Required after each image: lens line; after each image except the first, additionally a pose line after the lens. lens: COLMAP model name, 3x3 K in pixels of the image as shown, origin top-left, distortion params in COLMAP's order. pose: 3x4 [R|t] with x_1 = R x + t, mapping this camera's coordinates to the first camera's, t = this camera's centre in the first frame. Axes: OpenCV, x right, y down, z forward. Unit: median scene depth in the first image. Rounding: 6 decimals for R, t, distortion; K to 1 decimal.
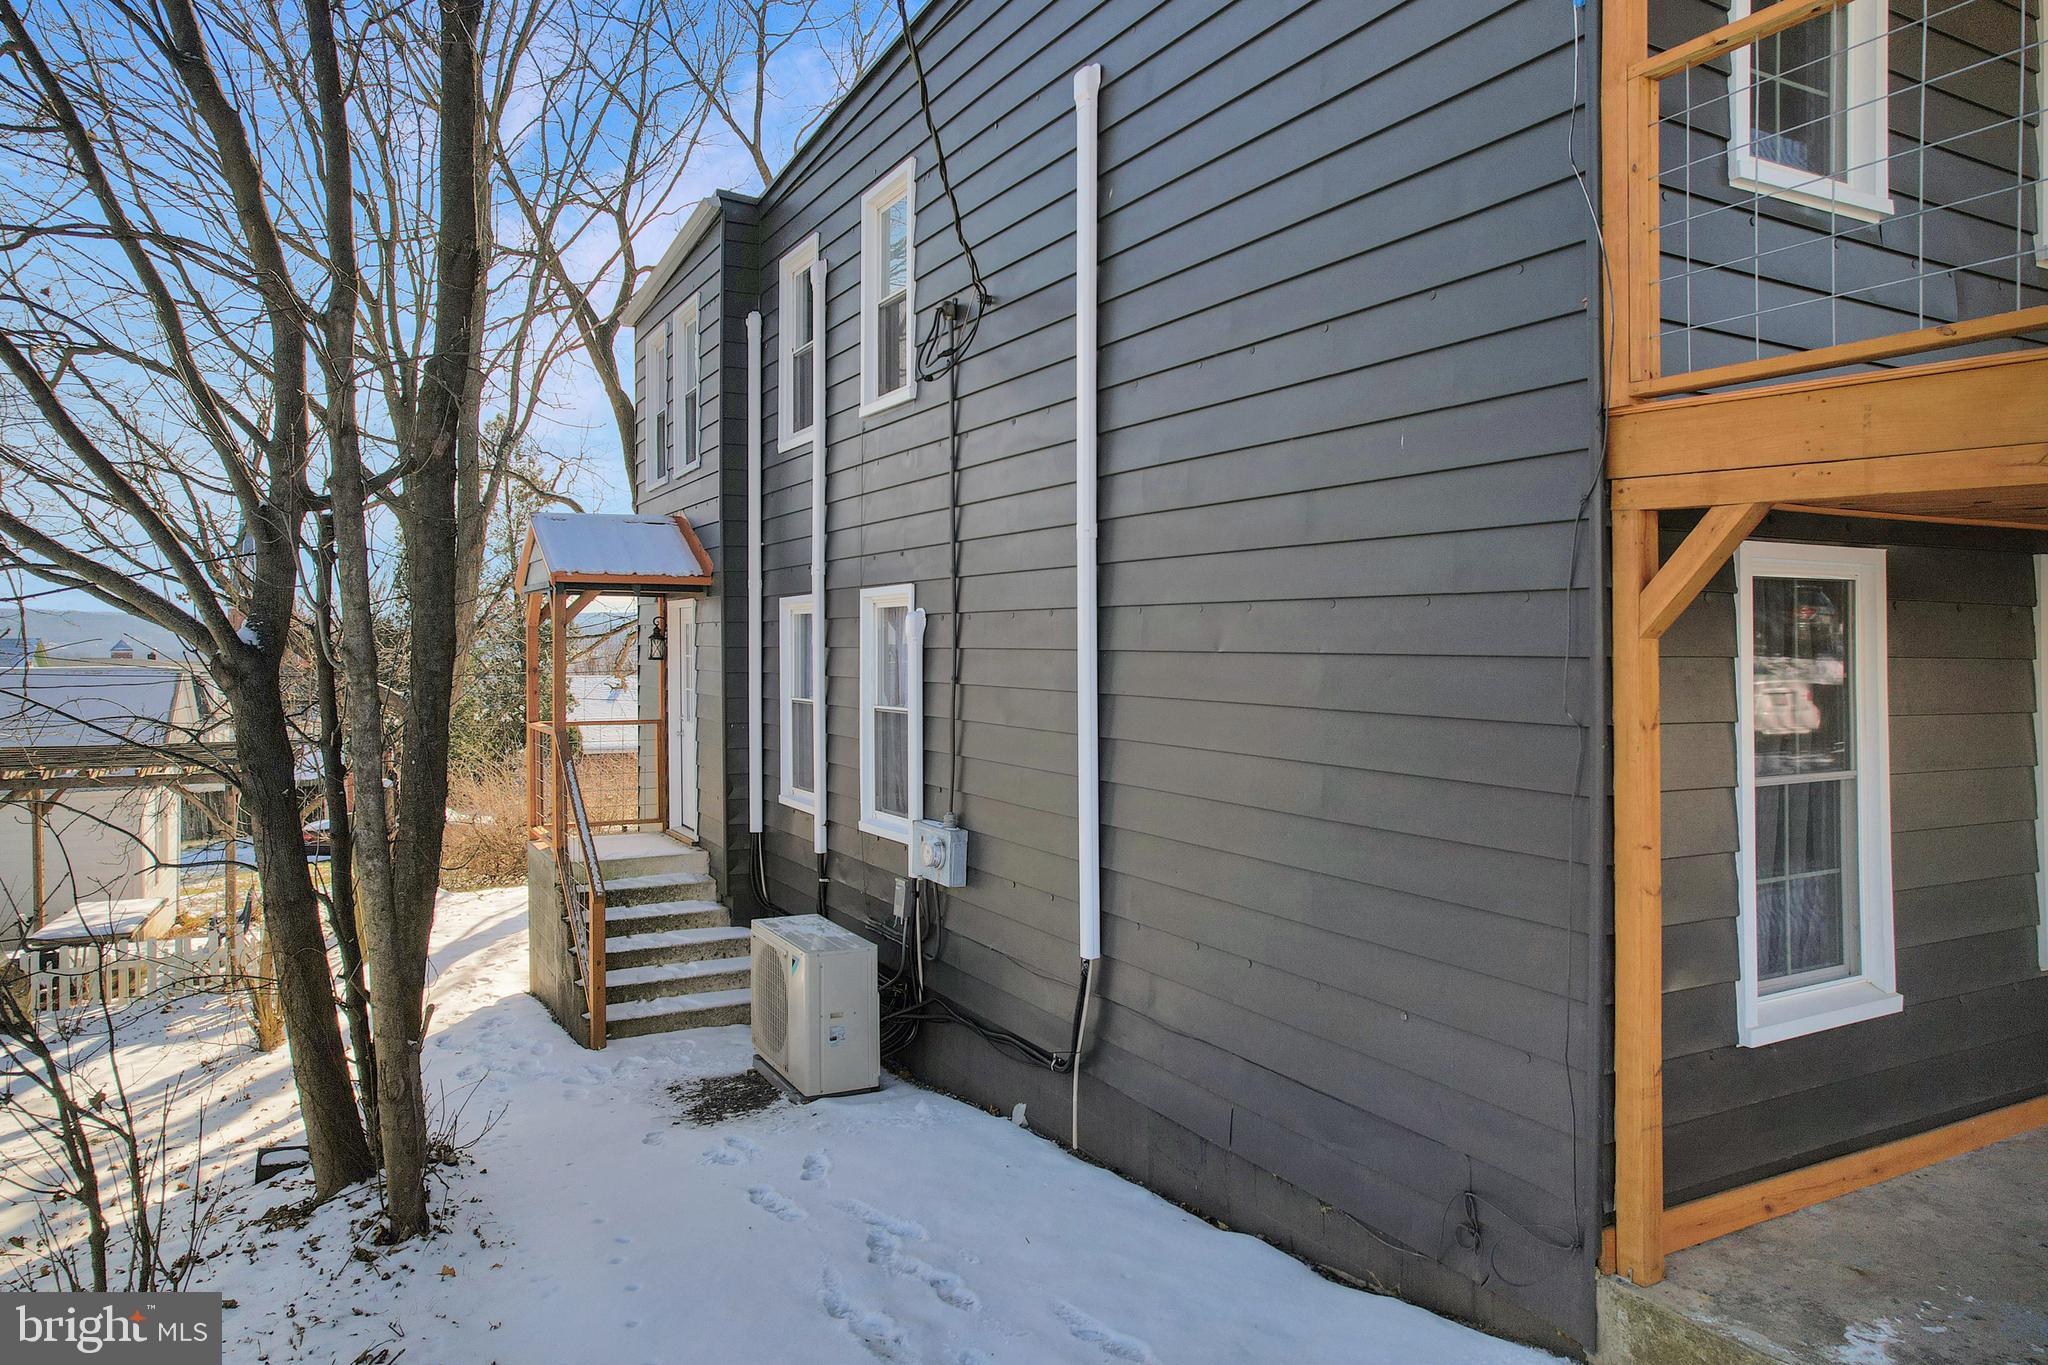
lens RADIAL K [[1353.6, 0, 1024.5], [0, 1353.6, 639.1], [0, 0, 1]] dist [-0.068057, 0.055839]
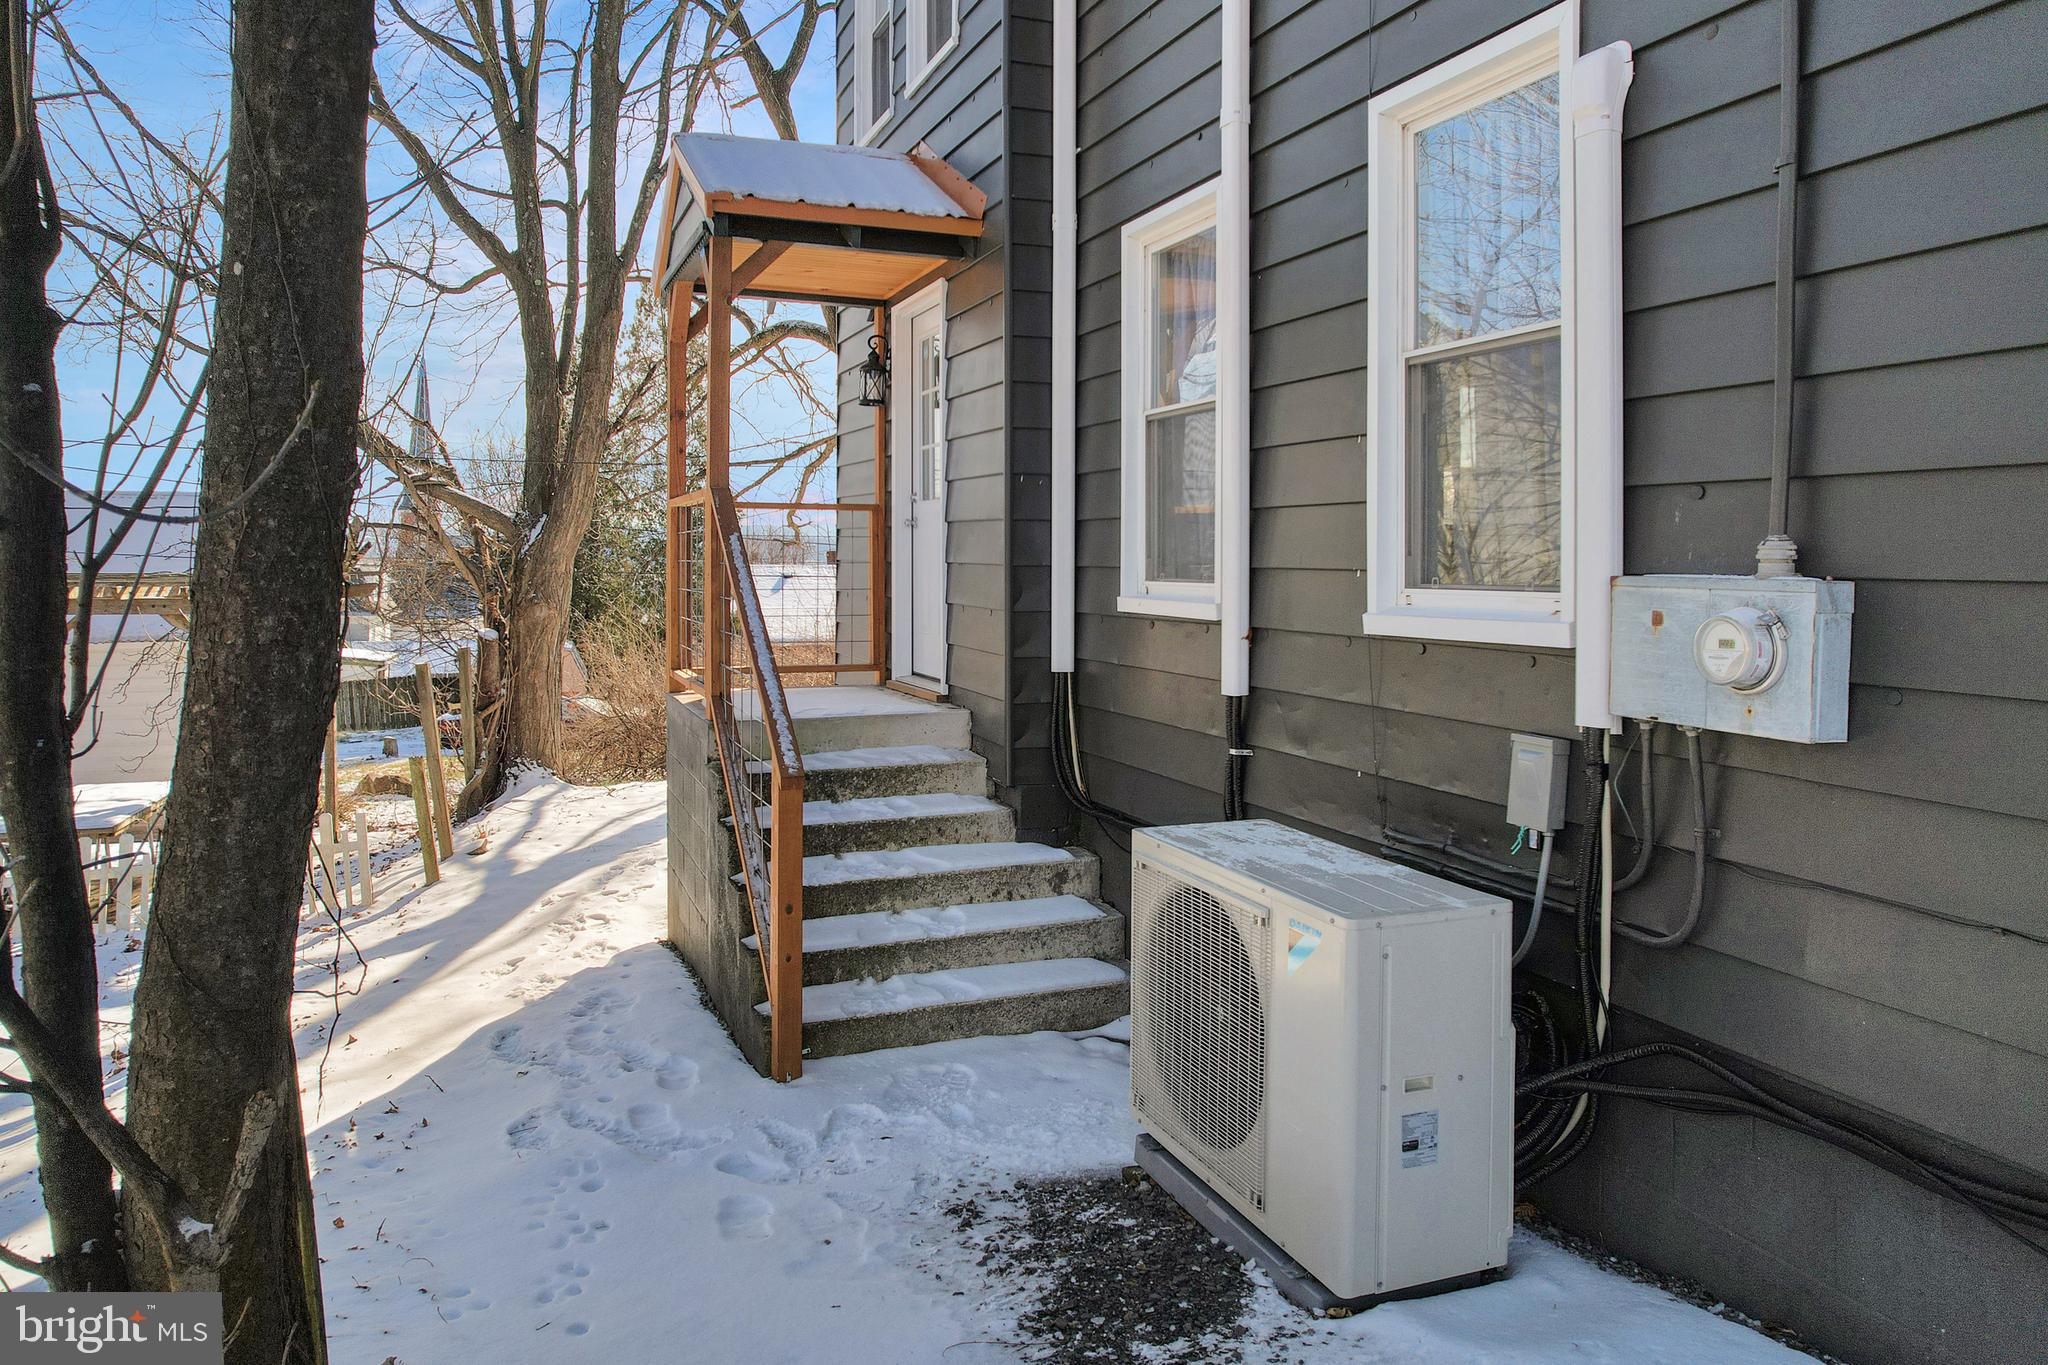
lens RADIAL K [[1341.4, 0, 1003.1], [0, 1341.4, 546.4], [0, 0, 1]] dist [-0.024312, 0.004891]
pose [[0.992013, 0.001868, -0.126123, -0.167212], [-0.003197, 0.999941, -0.010336, 0.105663], [0.126096, 0.010656, 0.991961, 0.487847]]
